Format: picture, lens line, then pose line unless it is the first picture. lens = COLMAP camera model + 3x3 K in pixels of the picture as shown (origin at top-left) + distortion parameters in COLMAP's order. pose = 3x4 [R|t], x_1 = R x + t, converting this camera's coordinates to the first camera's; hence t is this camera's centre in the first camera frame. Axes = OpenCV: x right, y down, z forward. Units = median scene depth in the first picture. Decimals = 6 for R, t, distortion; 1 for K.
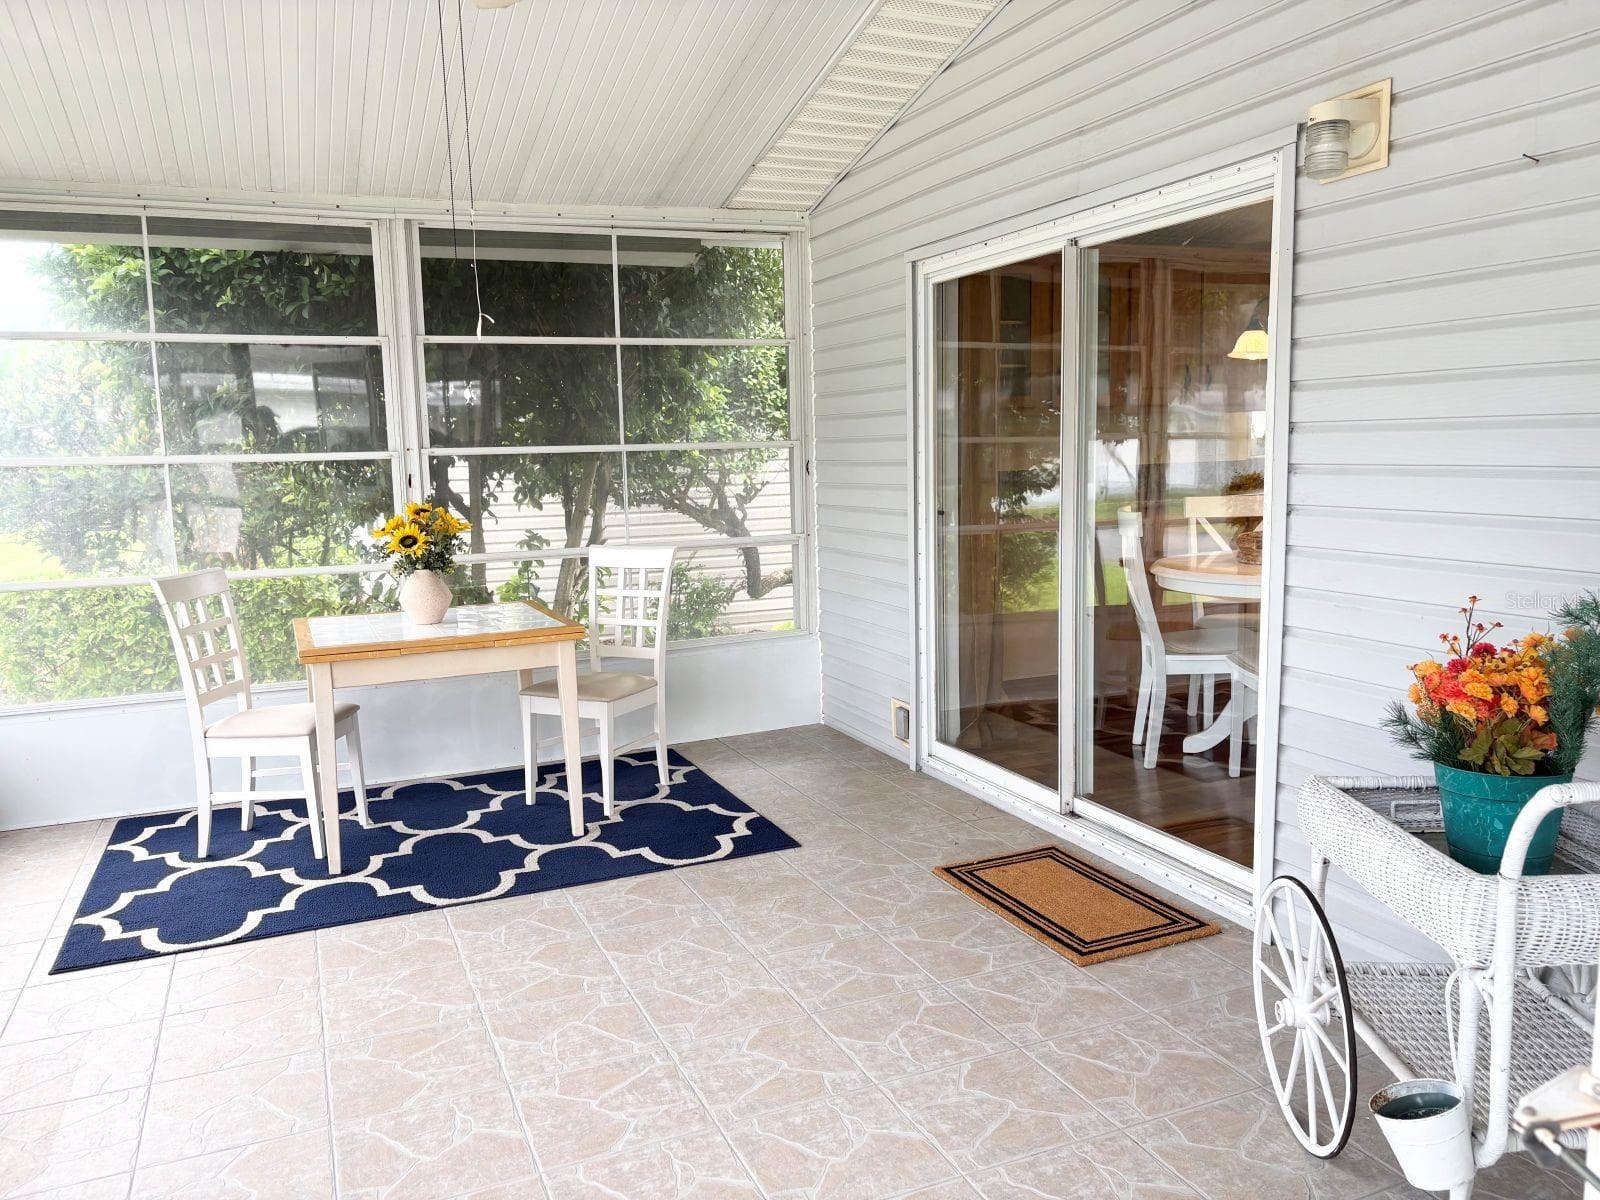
lens RADIAL K [[1210.3, 0, 798.2], [0, 1210.3, 606.6], [0, 0, 1]] dist [0.150524, -0.206929]
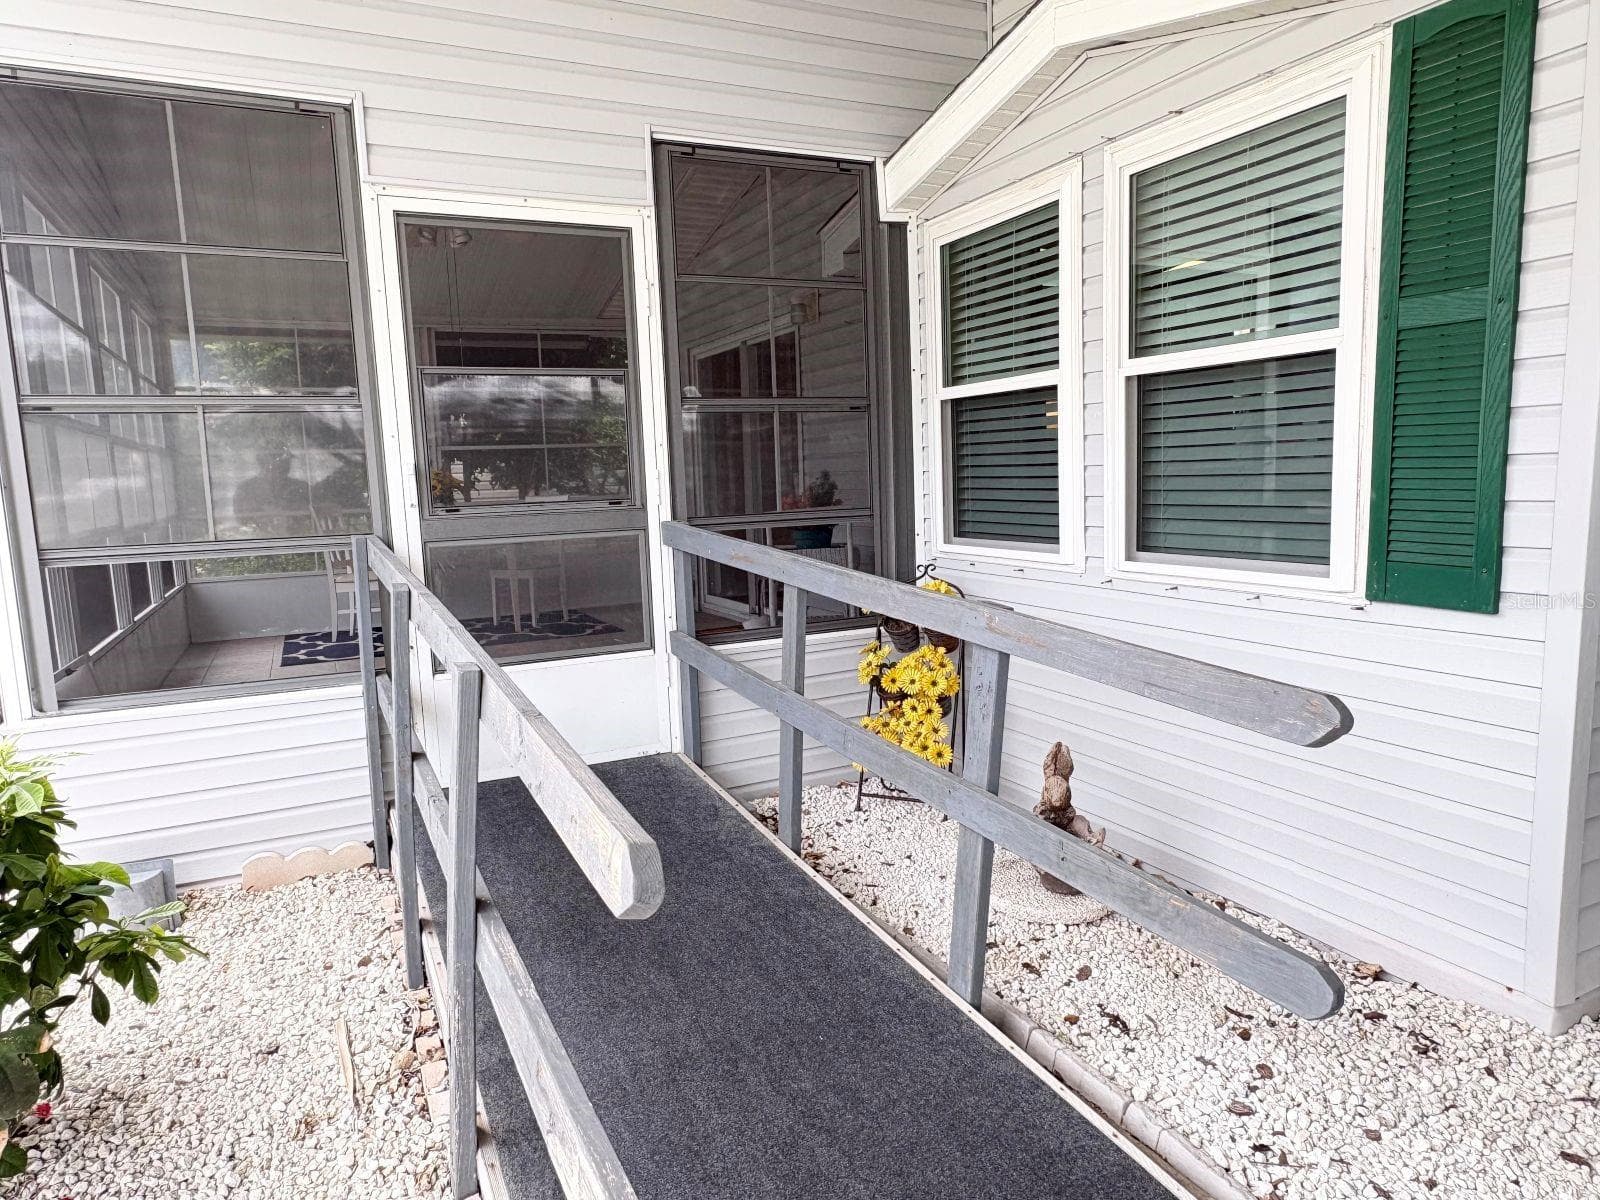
lens RADIAL K [[1210.3, 0, 798.2], [0, 1210.3, 606.6], [0, 0, 1]] dist [0.150524, -0.206929]
pose [[0.999914, -0.013126, 0.000663, 0.257253], [0.013141, 0.999366, -0.033102, 0.197007], [-0.000228, 0.033107, 0.999452, -0.926112]]
